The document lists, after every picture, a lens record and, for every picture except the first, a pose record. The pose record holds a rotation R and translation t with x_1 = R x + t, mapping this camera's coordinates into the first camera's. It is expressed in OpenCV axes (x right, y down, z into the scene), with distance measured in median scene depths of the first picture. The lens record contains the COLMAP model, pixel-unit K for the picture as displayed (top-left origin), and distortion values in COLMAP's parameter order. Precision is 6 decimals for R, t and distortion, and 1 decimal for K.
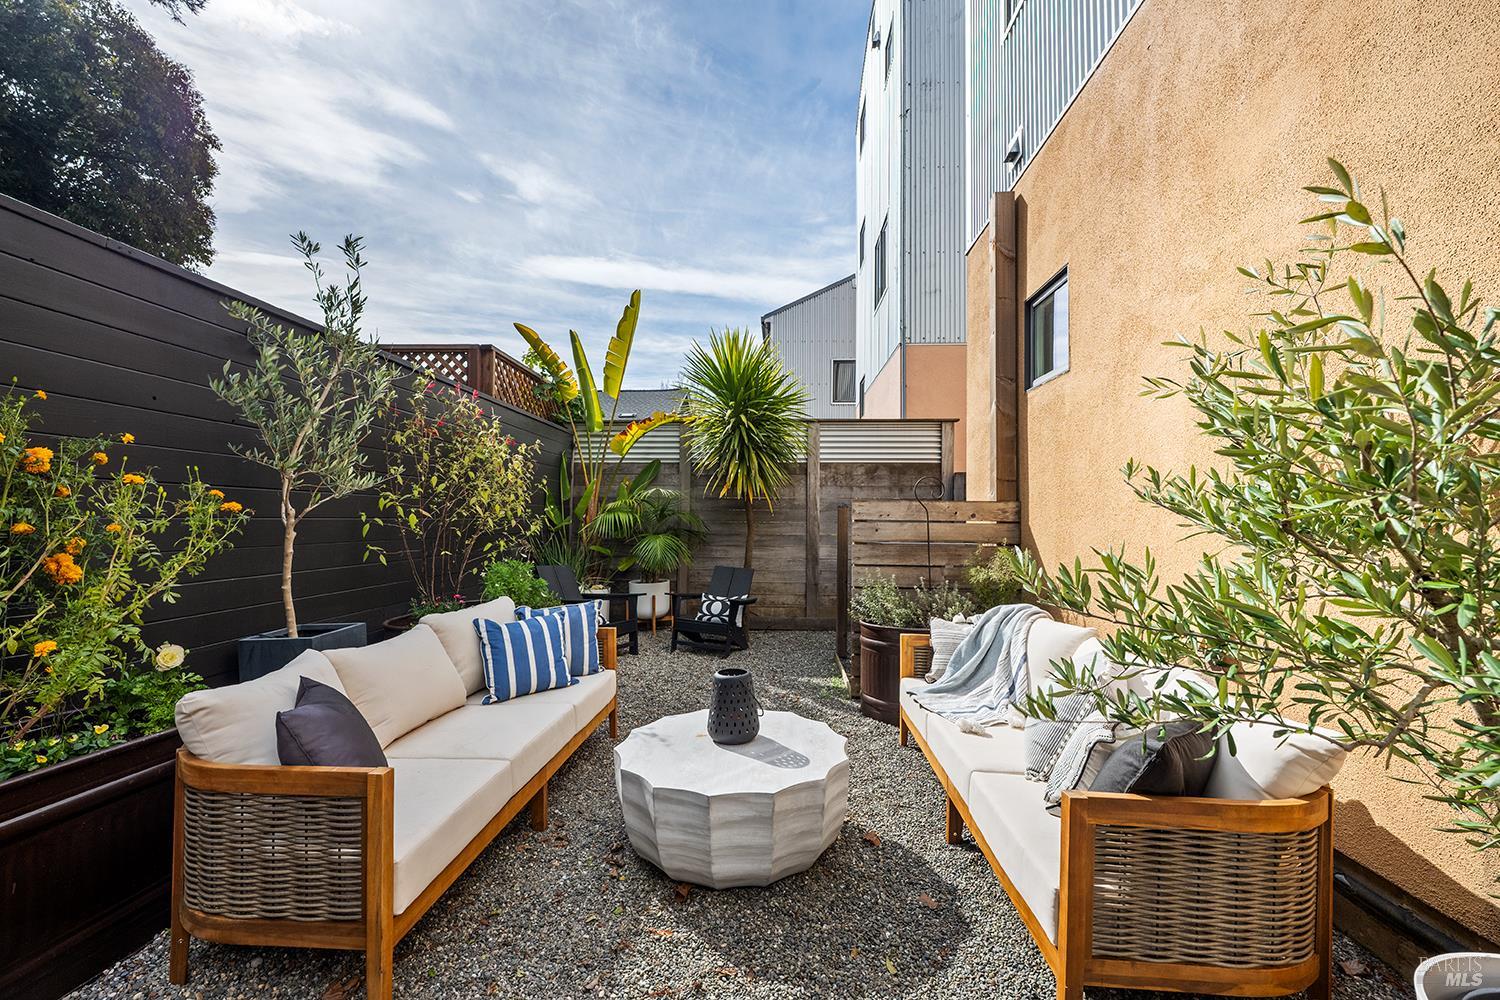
lens RADIAL K [[597.7, 0, 741.9], [0, 597.7, 501.5], [0, 0, 1]] dist [-0.007302, -0.000354]
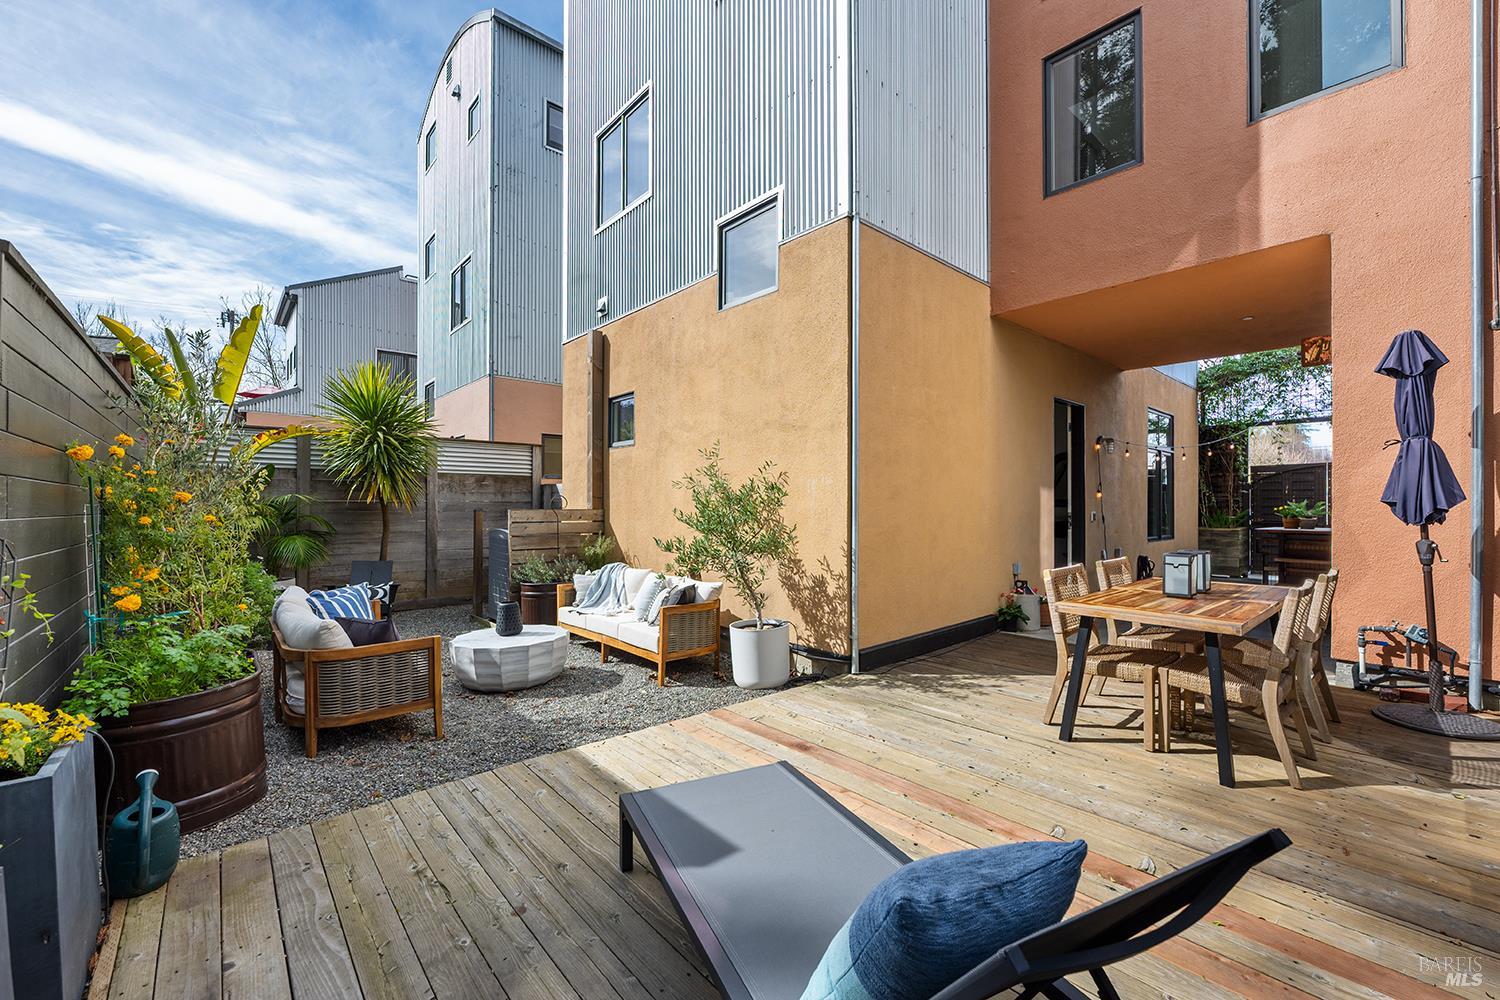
lens RADIAL K [[597.7, 0, 753.2], [0, 597.7, 504.1], [0, 0, 1]] dist [-0.007302, -0.000354]
pose [[0.702587, -0.003851, 0.711588, -0.531851], [-0.015034, 0.999682, 0.020254, -0.063291], [-0.711439, -0.024928, 0.702305, -0.618334]]
